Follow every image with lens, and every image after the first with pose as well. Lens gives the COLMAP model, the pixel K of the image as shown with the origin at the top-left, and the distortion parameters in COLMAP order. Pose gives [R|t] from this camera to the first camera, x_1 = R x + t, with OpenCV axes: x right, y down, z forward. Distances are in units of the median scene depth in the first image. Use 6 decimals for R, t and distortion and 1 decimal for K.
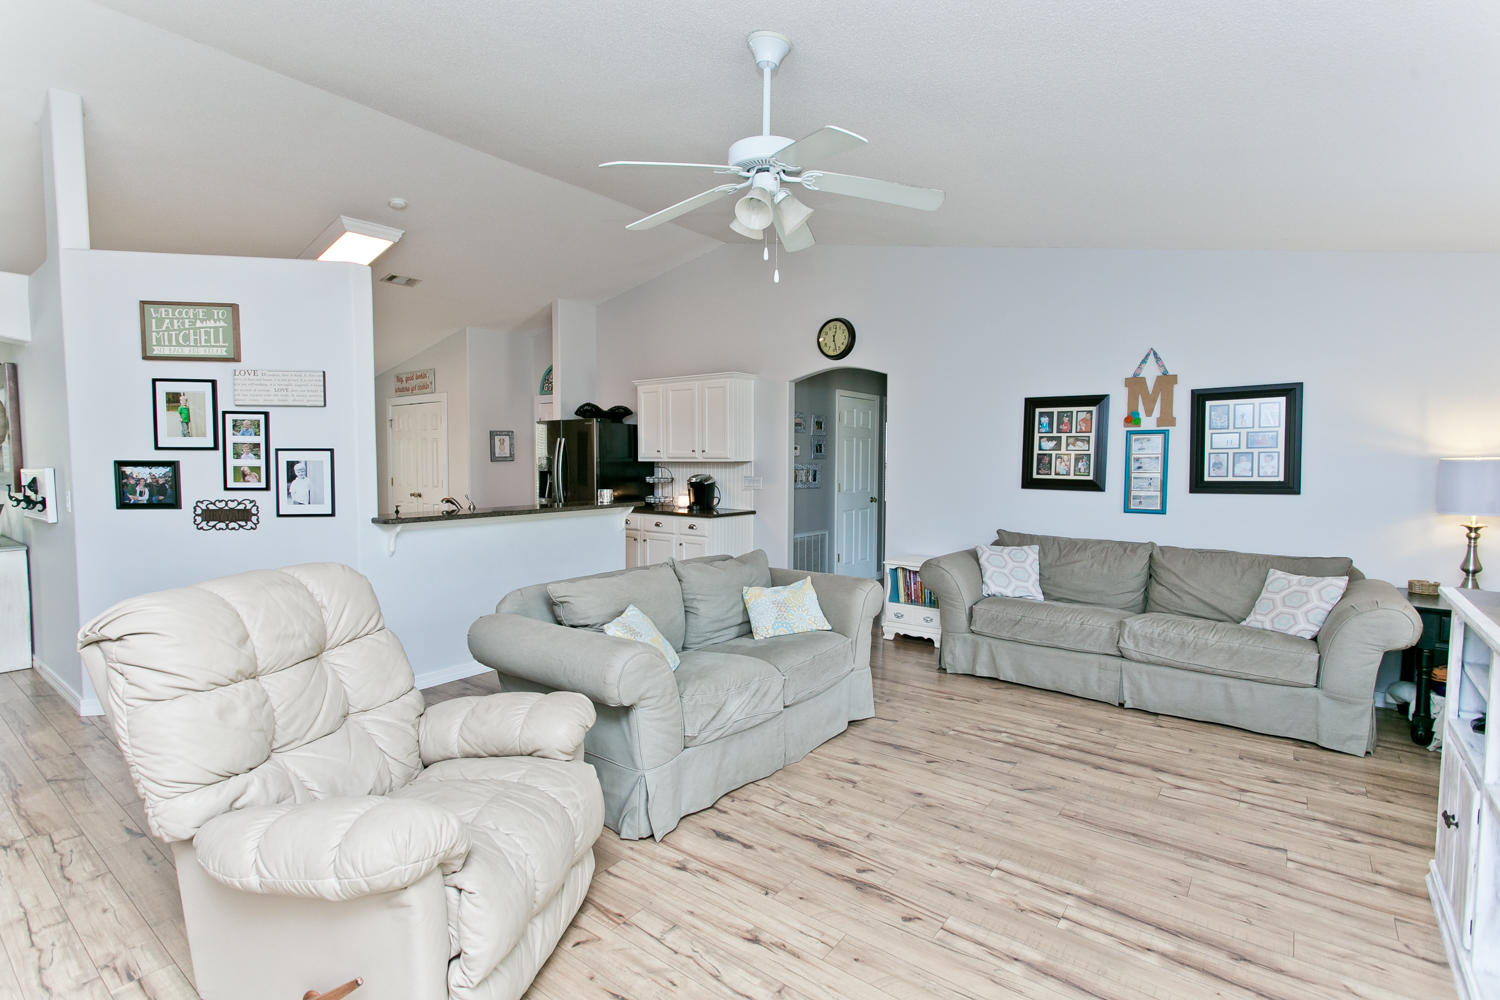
lens RADIAL K [[731.9, 0, 752.1], [0, 731.9, 502.4], [0, 0, 1]] dist [0.003713, 0.002092]
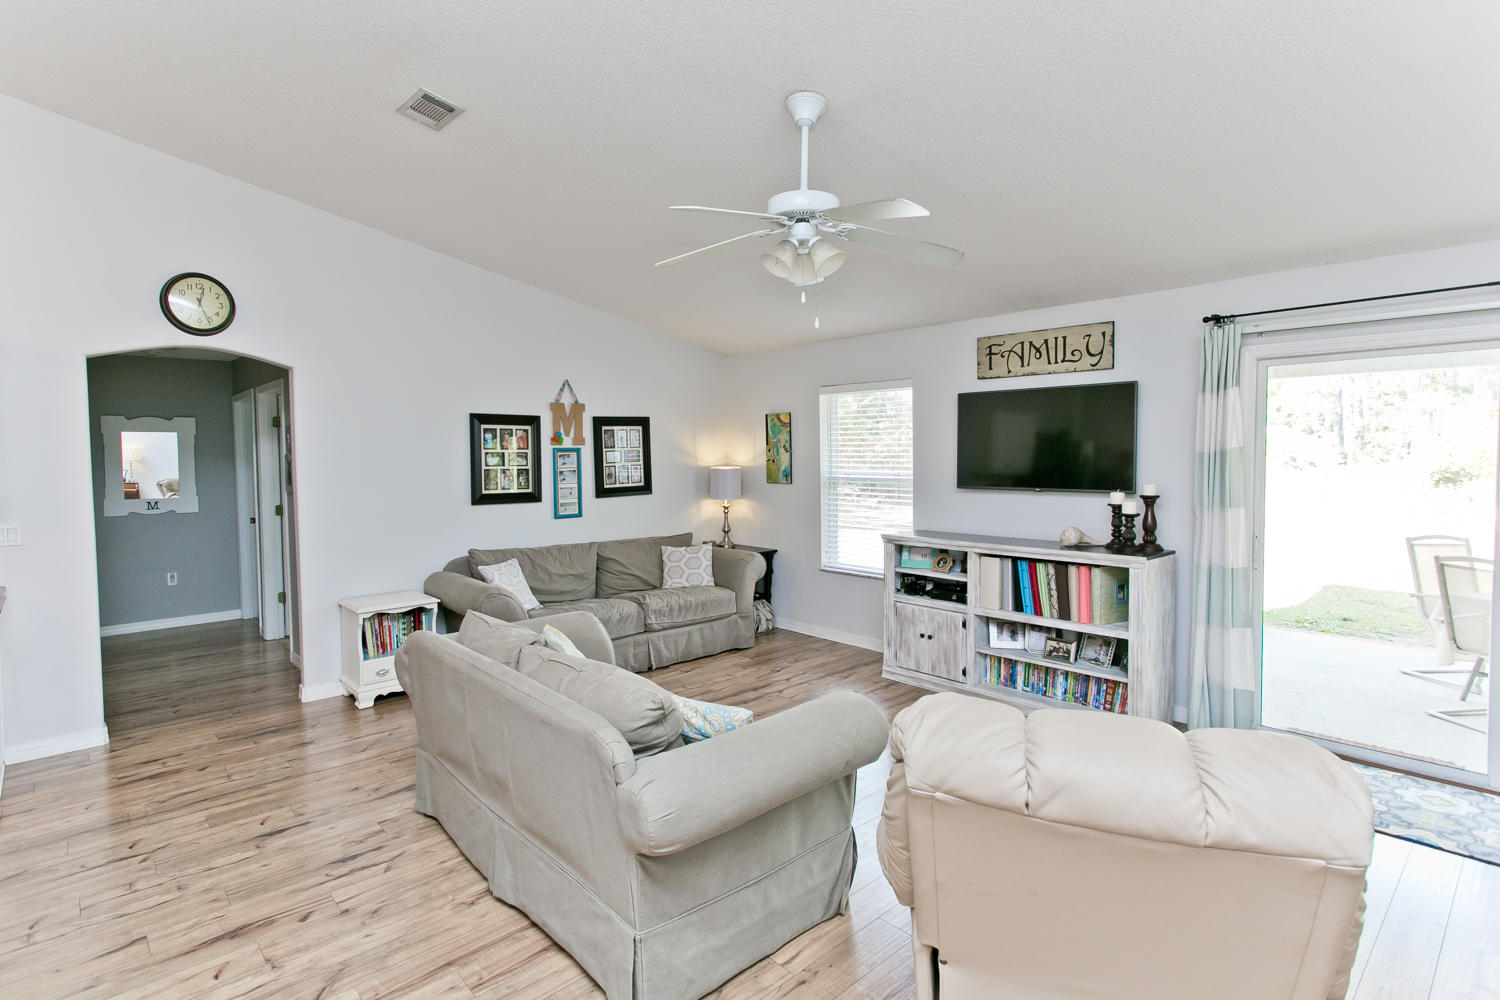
lens RADIAL K [[731.9, 0, 746.7], [0, 731.9, 488.9], [0, 0, 1]] dist [0.003713, 0.002092]
pose [[0.175776, -0.055660, 0.982855, -0.591509], [0.065864, 0.996828, 0.044672, -0.067137], [-0.982224, 0.056883, 0.178885, 0.510648]]
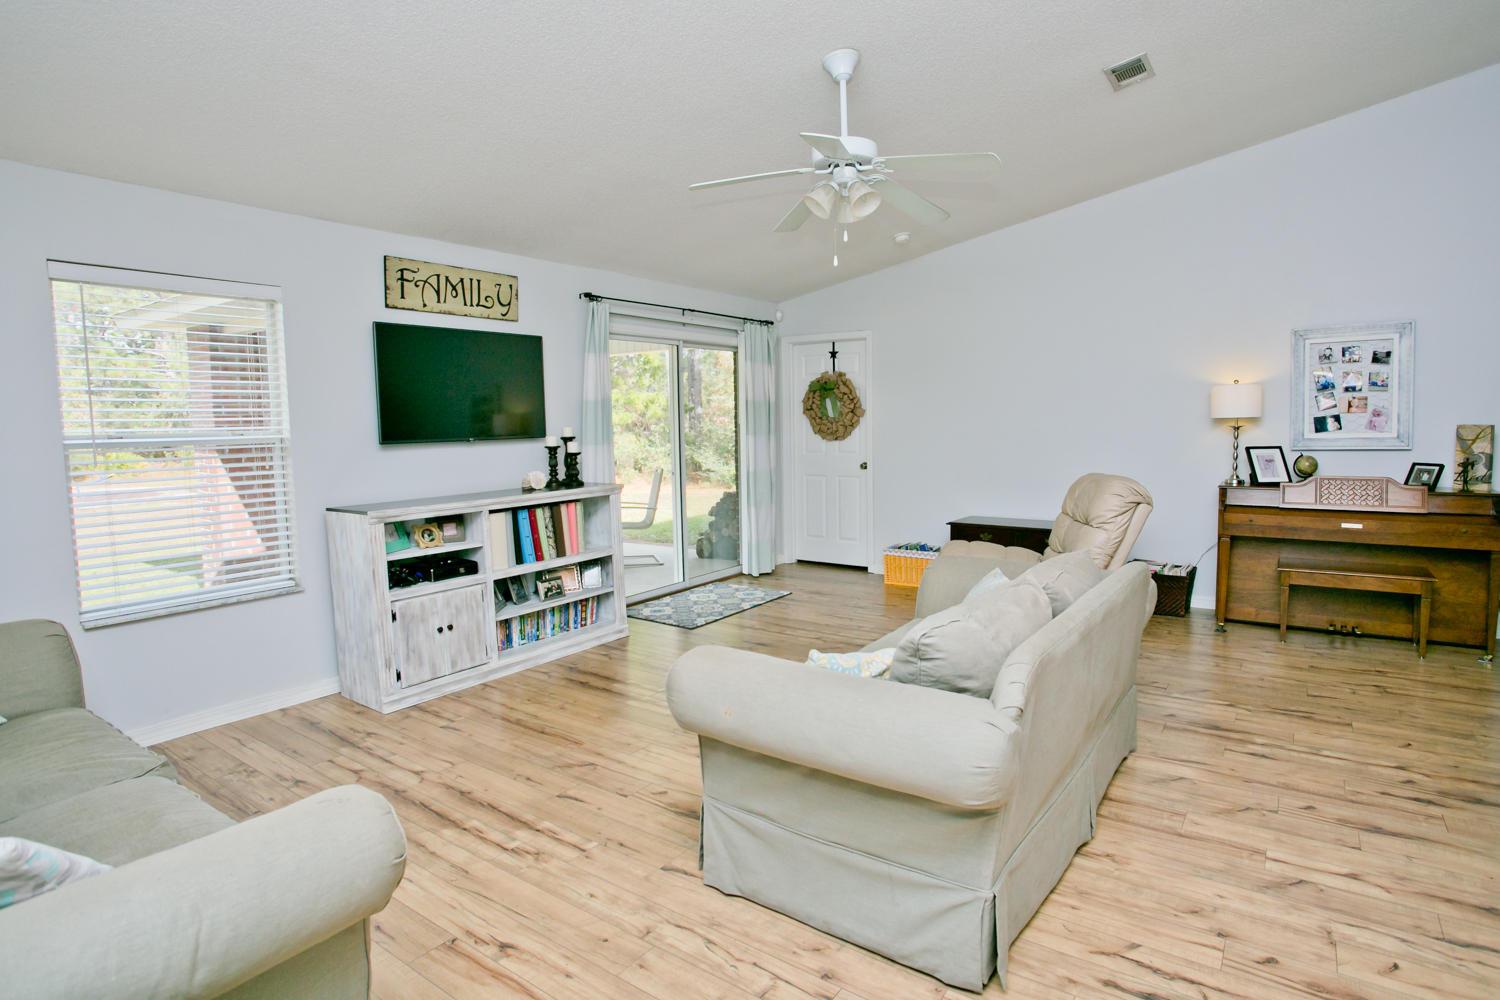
lens RADIAL K [[769.8, 0, 744.2], [0, 769.8, 491.4], [0, 0, 1]] dist [-0.038546, 0.003249]
pose [[-0.999822, 0.018839, 0.000548, 0.104546], [0.018709, 0.988543, 0.149777, -0.069544], [0.002280, 0.149761, -0.988720, 1.262672]]
